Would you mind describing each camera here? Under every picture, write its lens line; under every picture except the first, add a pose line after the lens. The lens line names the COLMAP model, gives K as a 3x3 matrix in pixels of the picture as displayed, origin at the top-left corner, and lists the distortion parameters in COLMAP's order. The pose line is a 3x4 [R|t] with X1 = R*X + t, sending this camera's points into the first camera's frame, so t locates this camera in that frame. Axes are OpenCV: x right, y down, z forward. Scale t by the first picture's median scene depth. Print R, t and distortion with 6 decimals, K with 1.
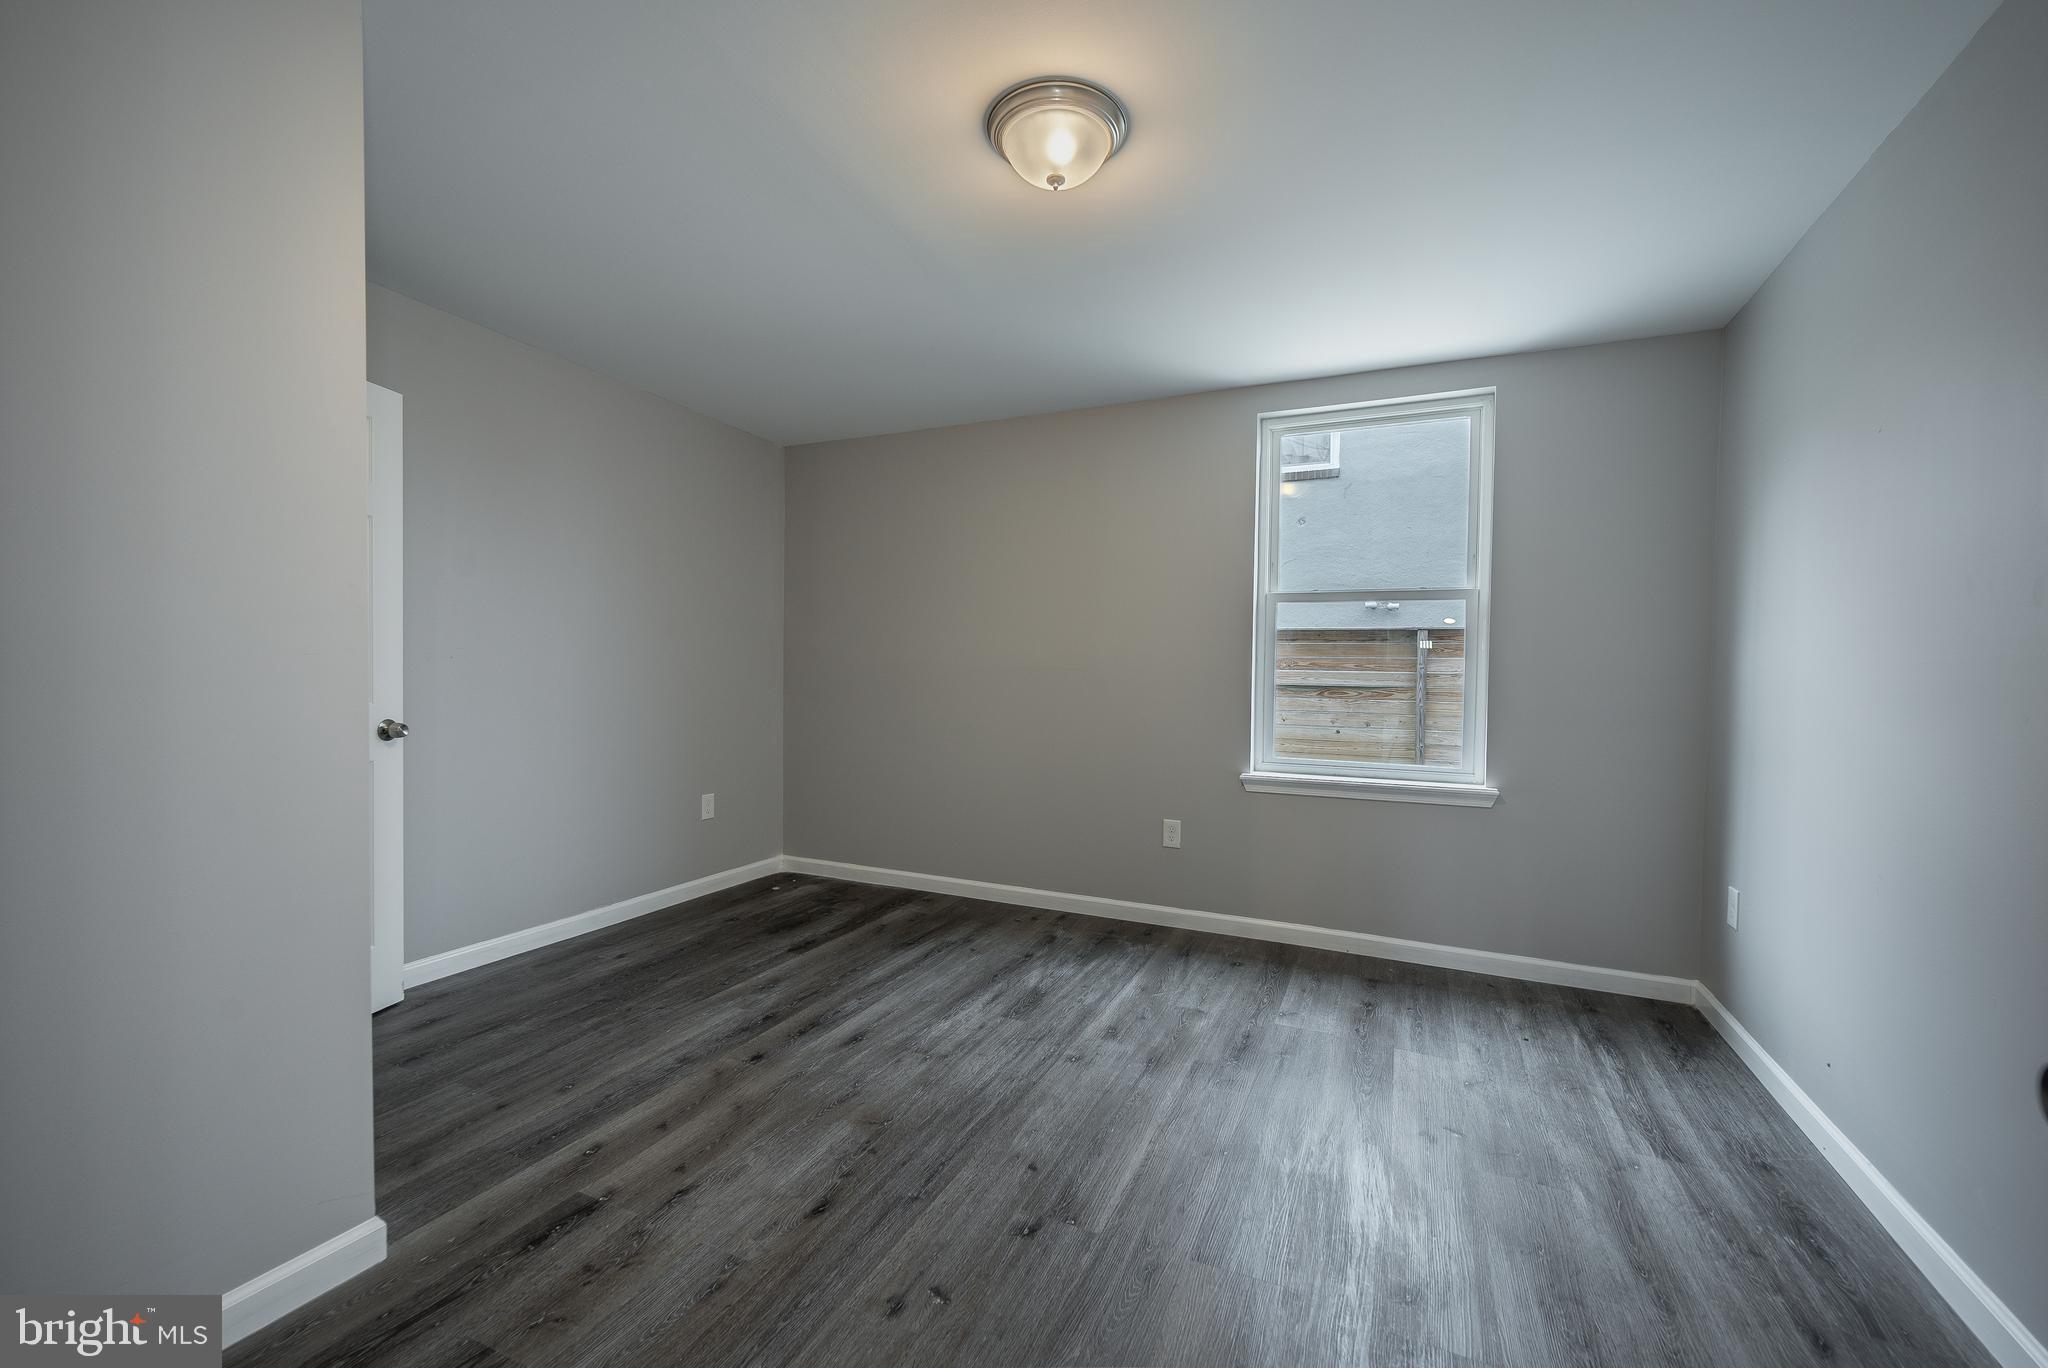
lens RADIAL K [[832.2, 0, 1025.5], [0, 832.2, 683.9], [0, 0, 1]] dist [-0.001954, -0.001273]
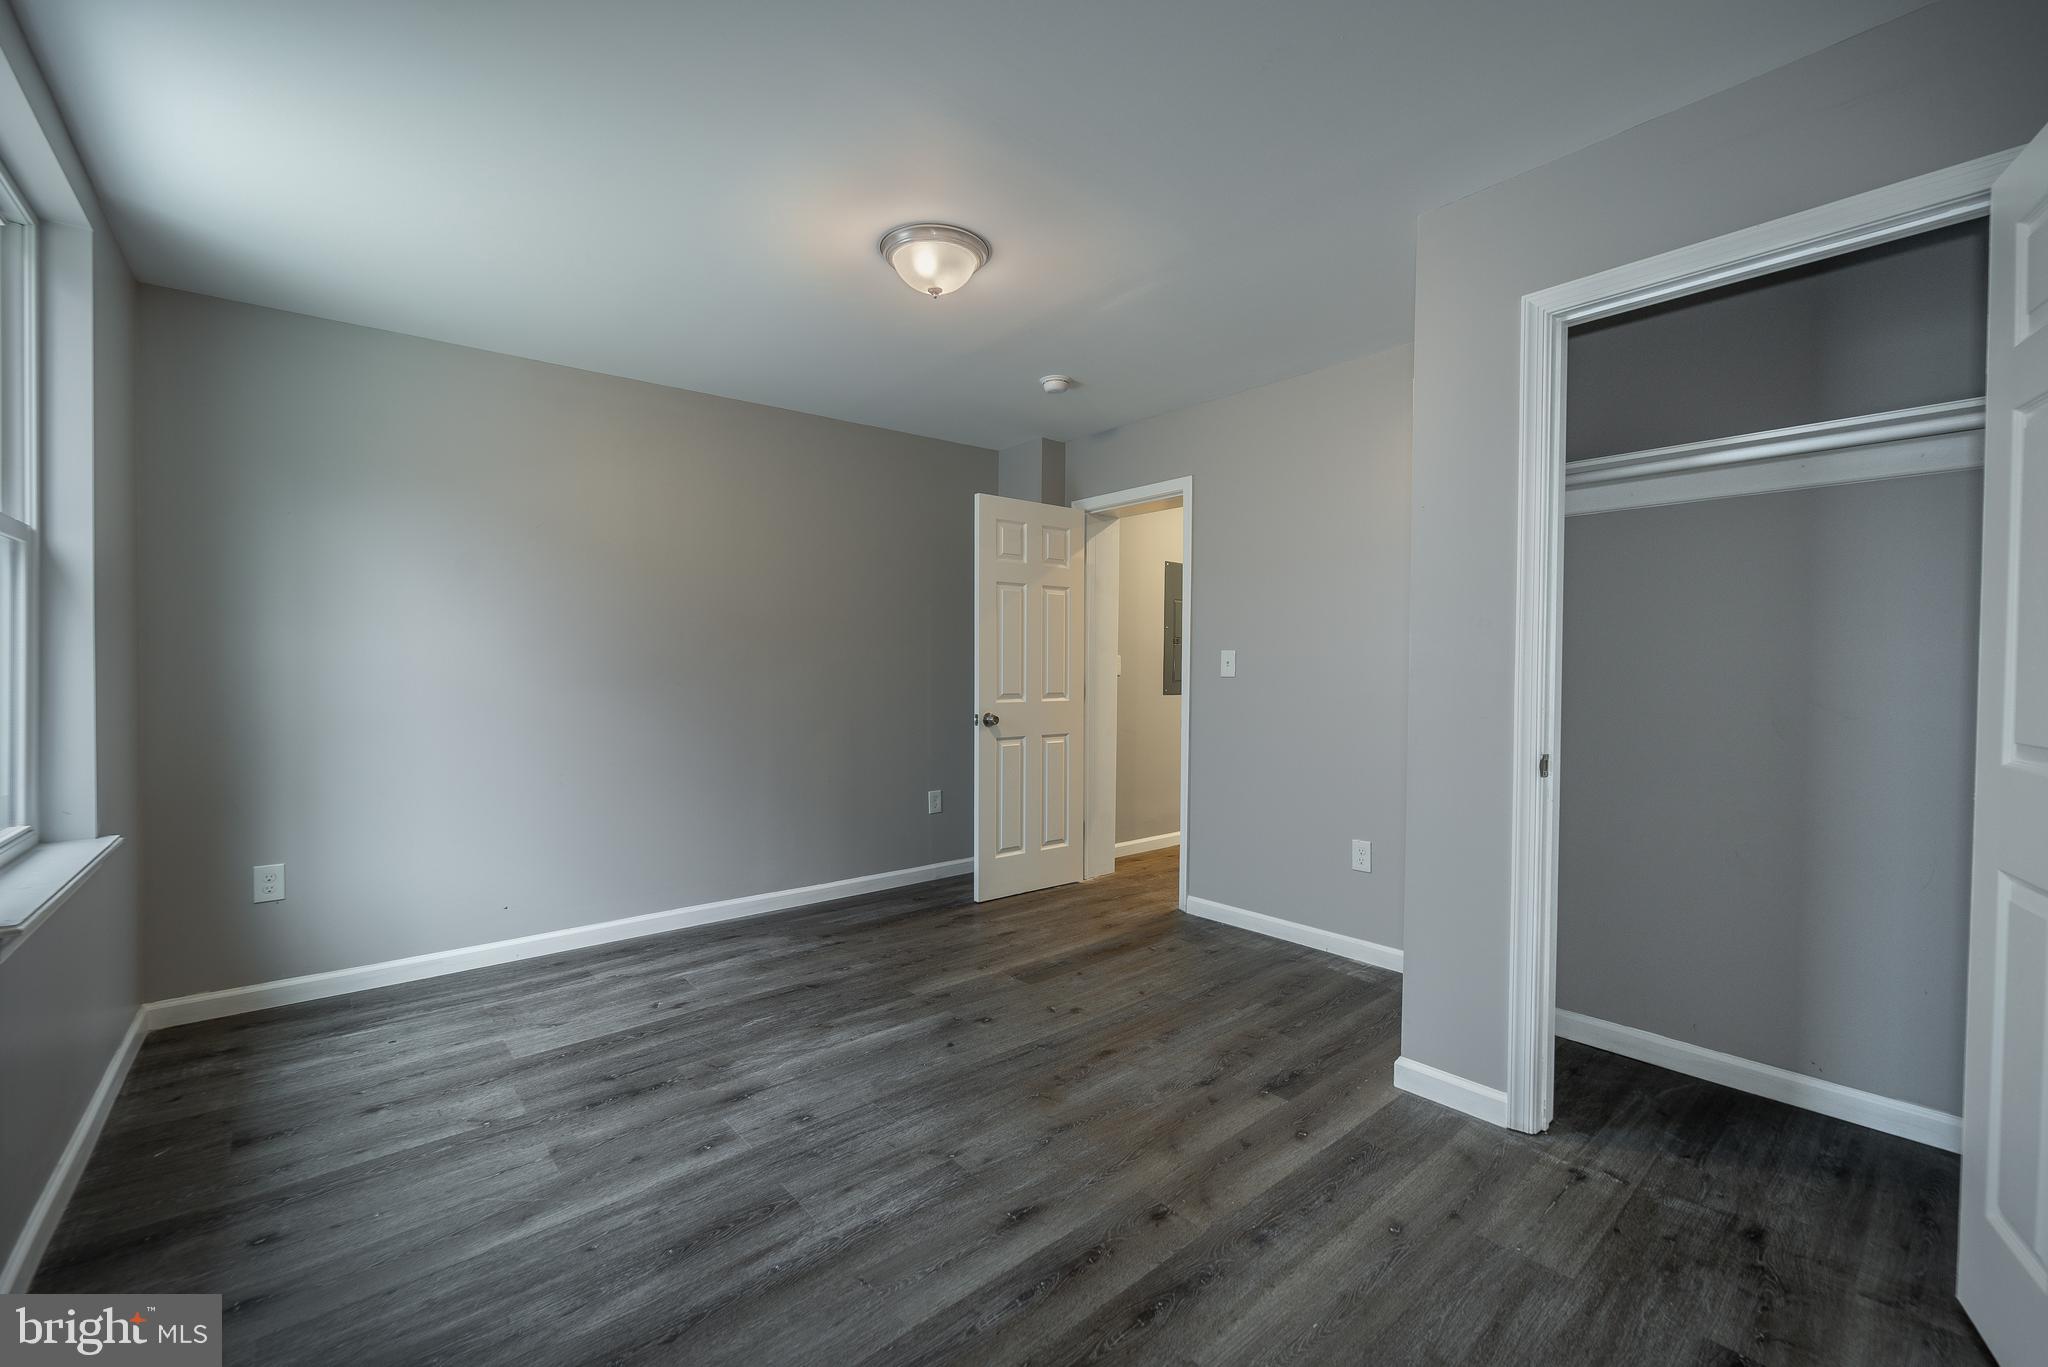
lens RADIAL K [[832.2, 0, 1025.5], [0, 832.2, 683.4], [0, 0, 1]] dist [-0.001954, -0.001273]
pose [[-0.909220, -0.025398, 0.415540, -0.510600], [-0.010612, 0.999227, 0.037854, -0.041569], [-0.416180, 0.030008, -0.908787, 1.705307]]
